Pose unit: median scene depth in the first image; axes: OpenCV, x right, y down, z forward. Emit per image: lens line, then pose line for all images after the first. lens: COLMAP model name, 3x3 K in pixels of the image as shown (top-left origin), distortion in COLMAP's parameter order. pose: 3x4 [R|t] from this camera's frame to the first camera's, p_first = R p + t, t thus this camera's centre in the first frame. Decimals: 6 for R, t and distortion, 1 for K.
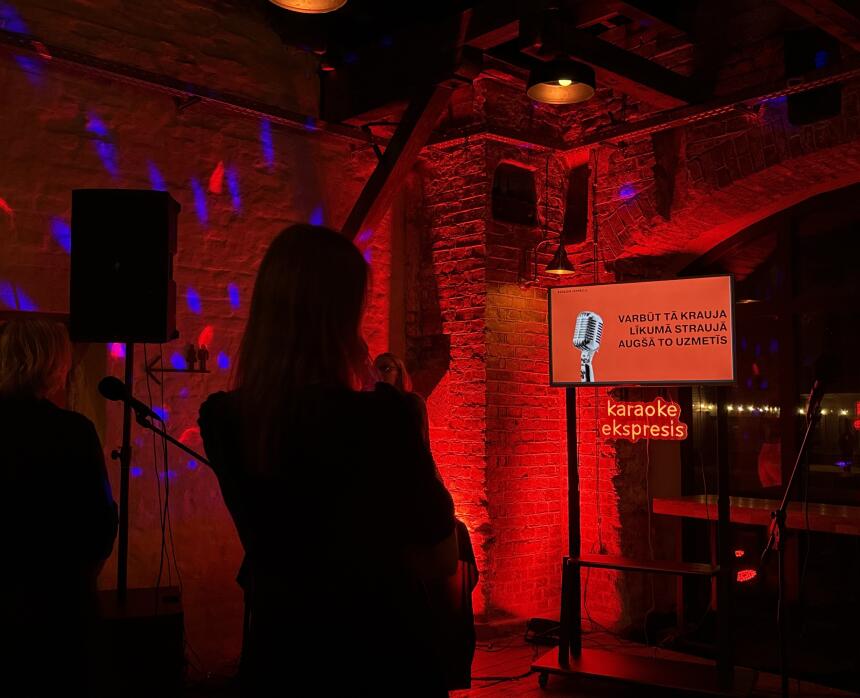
lens RADIAL K [[906.2, 0, 430.0], [0, 906.2, 349.0], [0, 0, 1]] dist [-0.005187, -0.005909]
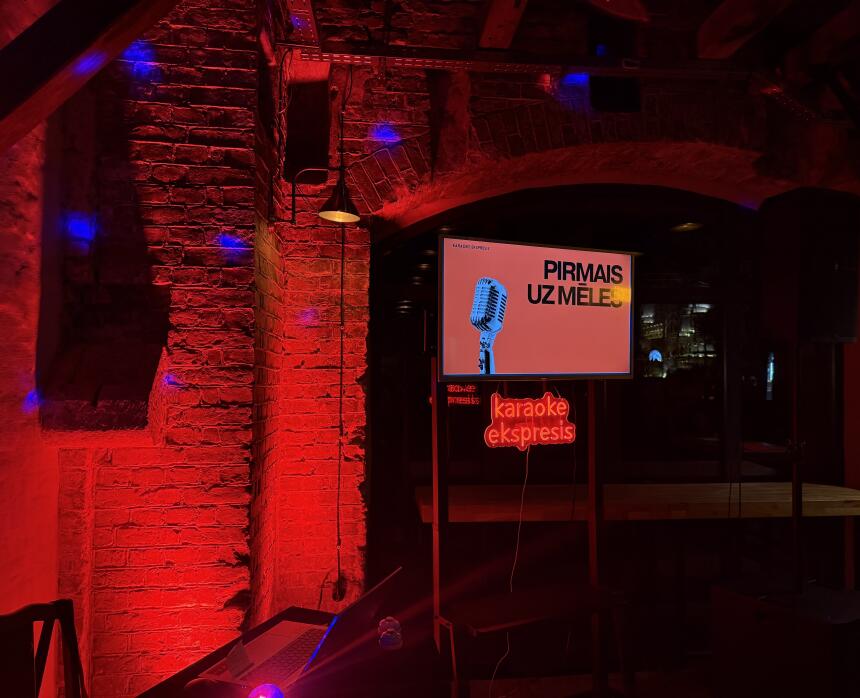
lens RADIAL K [[643.8, 0, 430.0], [0, 643.8, 349.0], [0, 0, 1]] dist [0.096123, -0.218060]
pose [[0.559243, 0.019267, 0.828780, -0.245429], [-0.054574, 0.998417, 0.013615, 0.010028], [-0.827206, -0.052844, 0.559409, 0.643849]]
